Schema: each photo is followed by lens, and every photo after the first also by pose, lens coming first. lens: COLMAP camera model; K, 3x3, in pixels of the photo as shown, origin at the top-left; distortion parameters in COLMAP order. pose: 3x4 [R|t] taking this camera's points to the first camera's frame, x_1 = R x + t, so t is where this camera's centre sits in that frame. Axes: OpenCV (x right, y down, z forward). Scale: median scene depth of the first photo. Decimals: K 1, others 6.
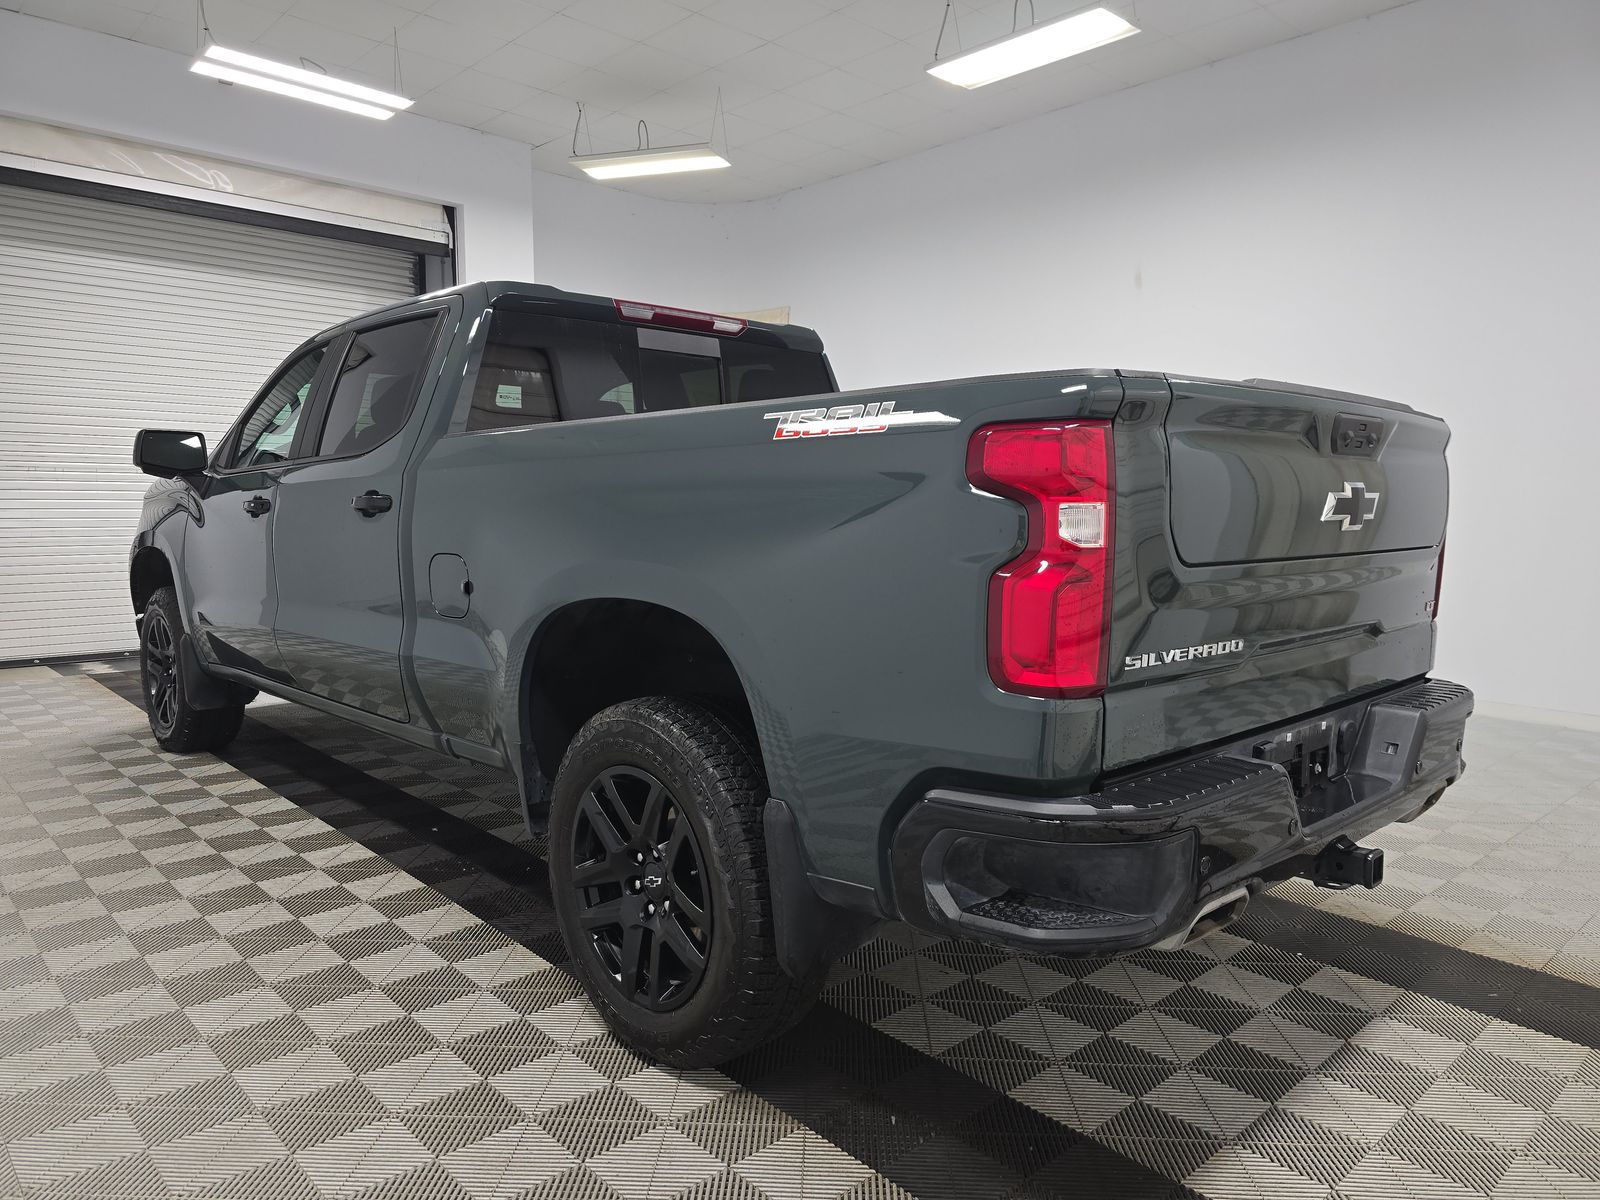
lens RADIAL K [[1088.2, 0, 798.4], [0, 1088.2, 611.4], [0, 0, 1]] dist [0.042155, -0.010796]
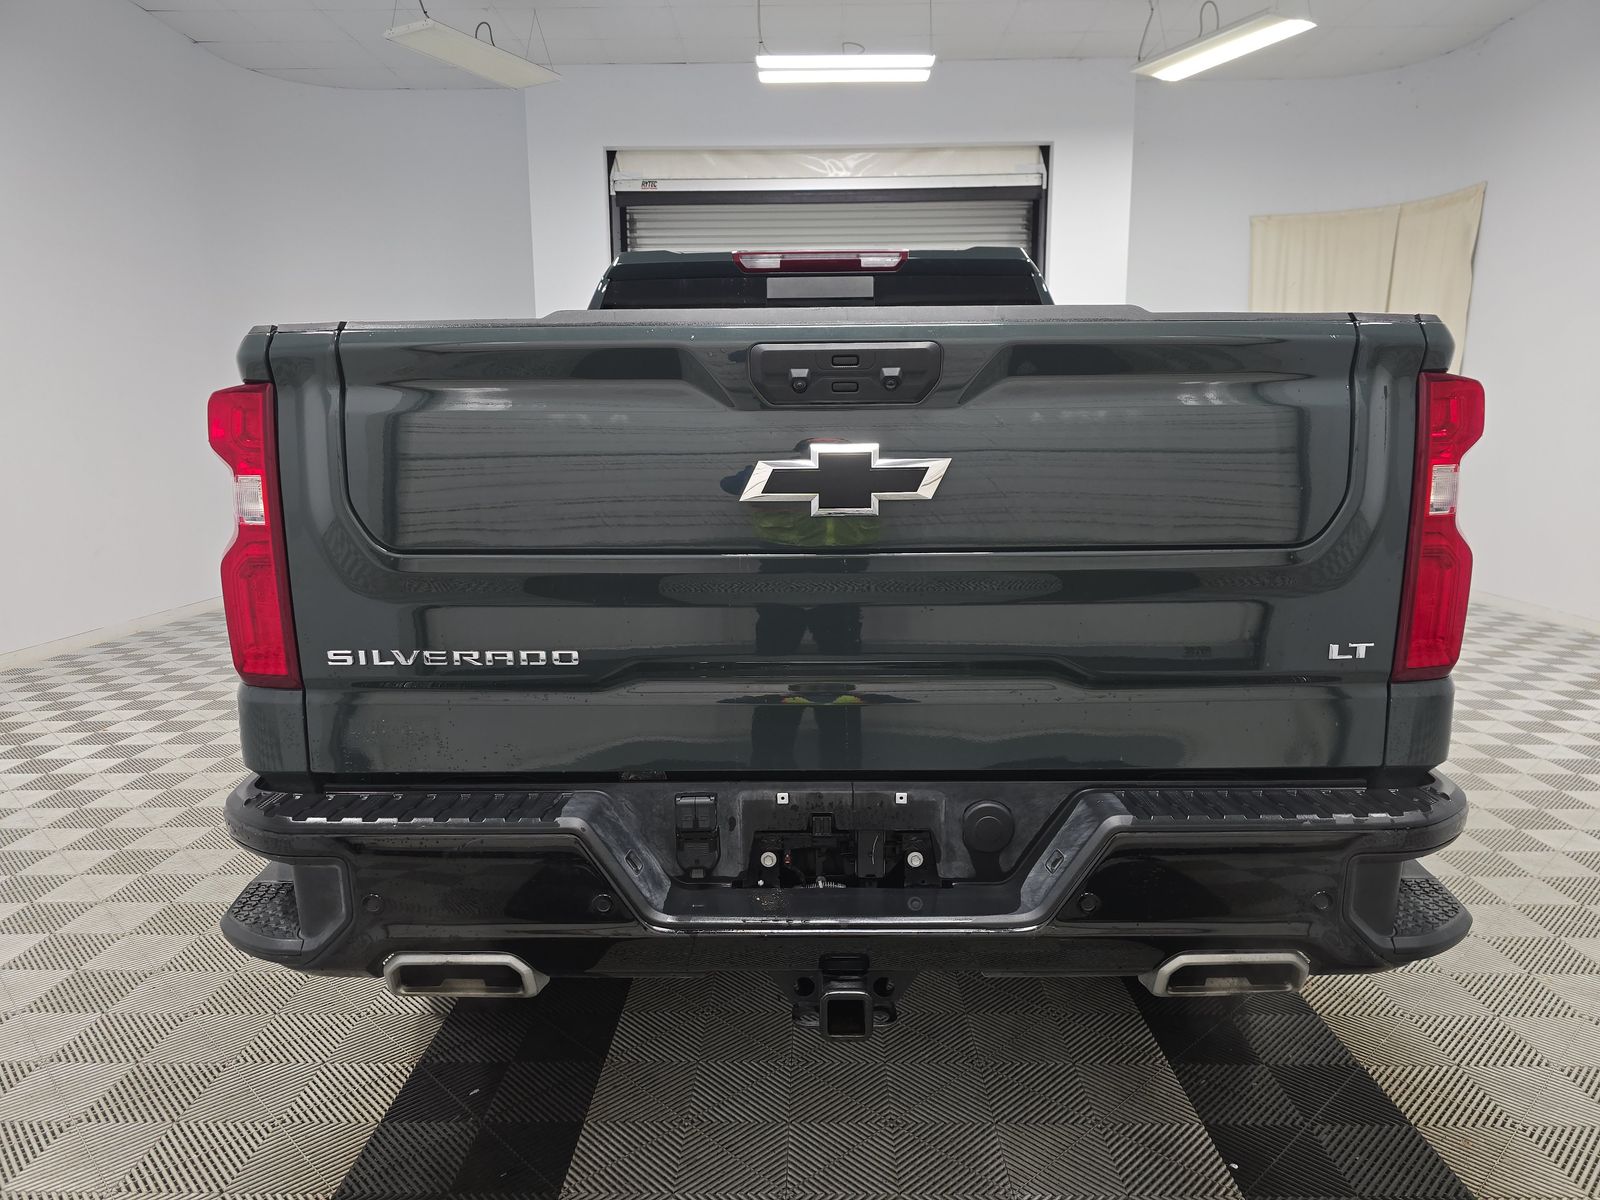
lens RADIAL K [[1088.2, 0, 795.8], [0, 1088.2, 606.2], [0, 0, 1]] dist [0.042155, -0.010796]
pose [[0.724340, 0.092573, -0.683199, 0.484057], [-0.057719, 0.995608, 0.073710, -0.033356], [0.687022, -0.013958, 0.726502, 0.253486]]
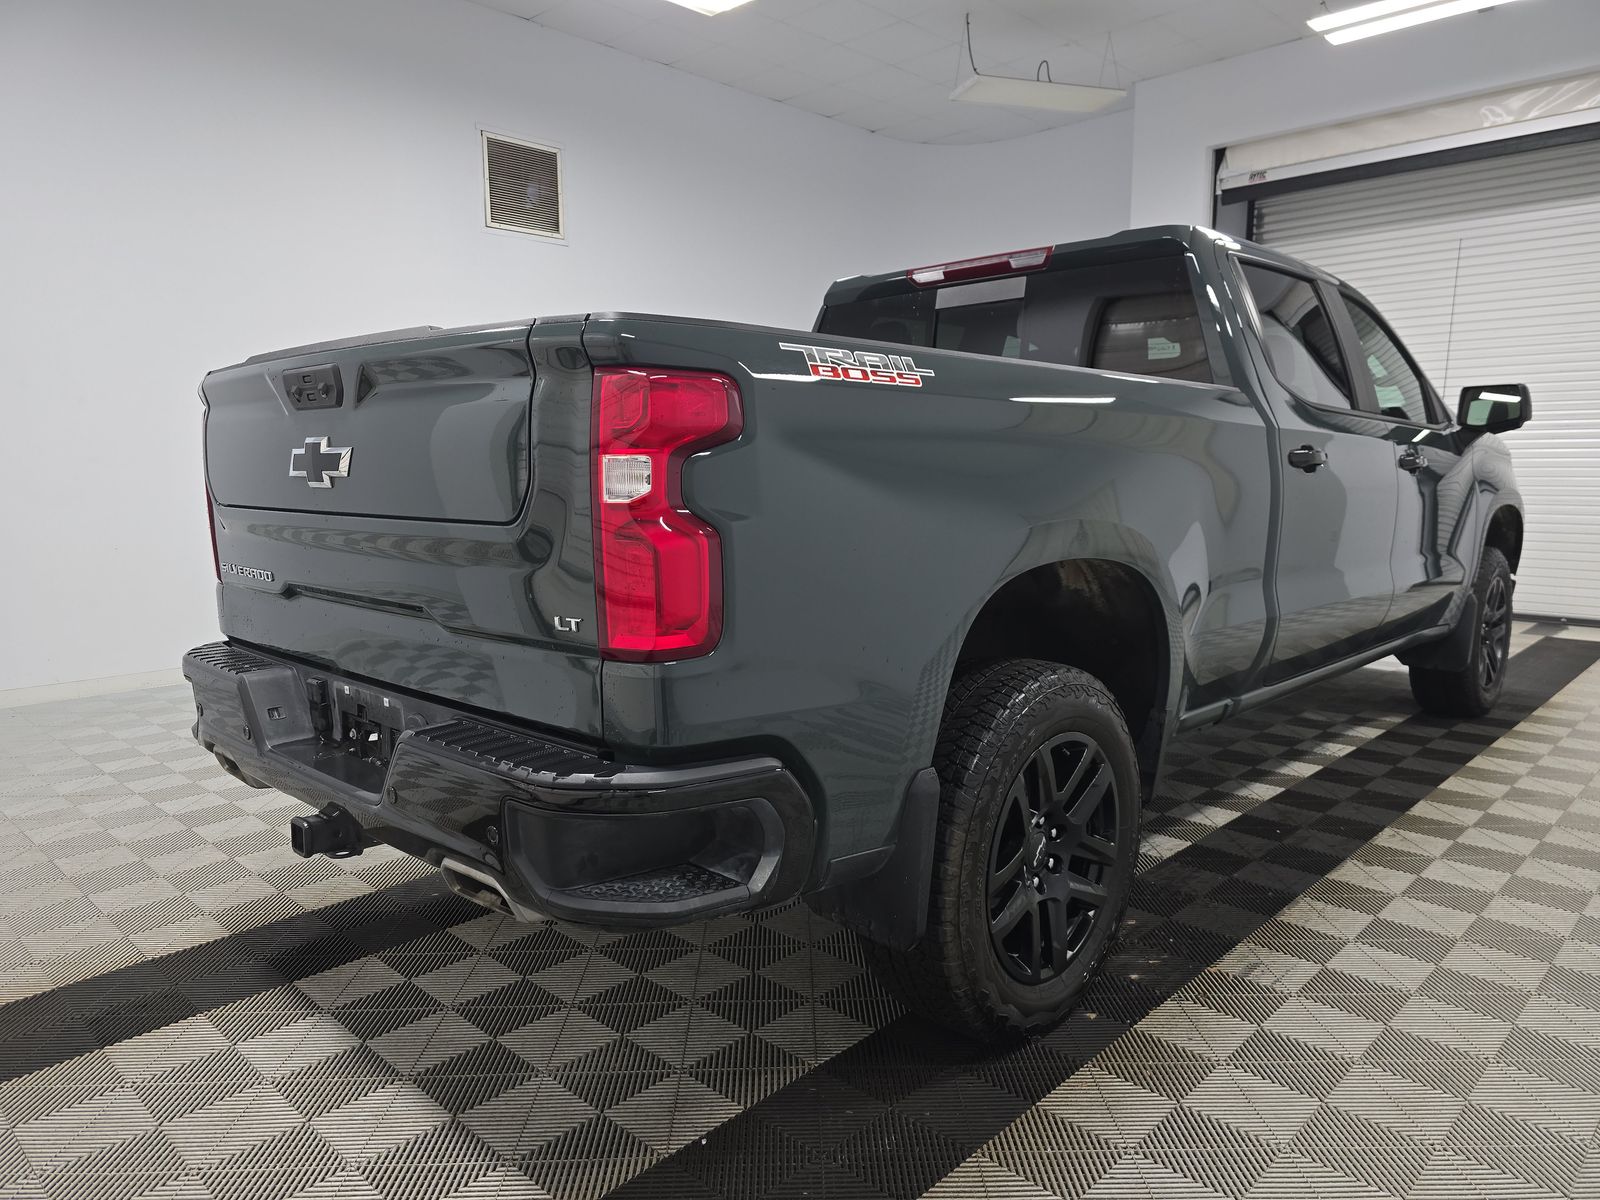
lens RADIAL K [[1088.2, 0, 798.1], [0, 1088.2, 597.9], [0, 0, 1]] dist [0.042155, -0.010796]
pose [[0.068253, 0.119235, -0.990517, 0.763171], [-0.094867, 0.989110, 0.112528, -0.063743], [0.993147, 0.086287, 0.078821, 0.689818]]
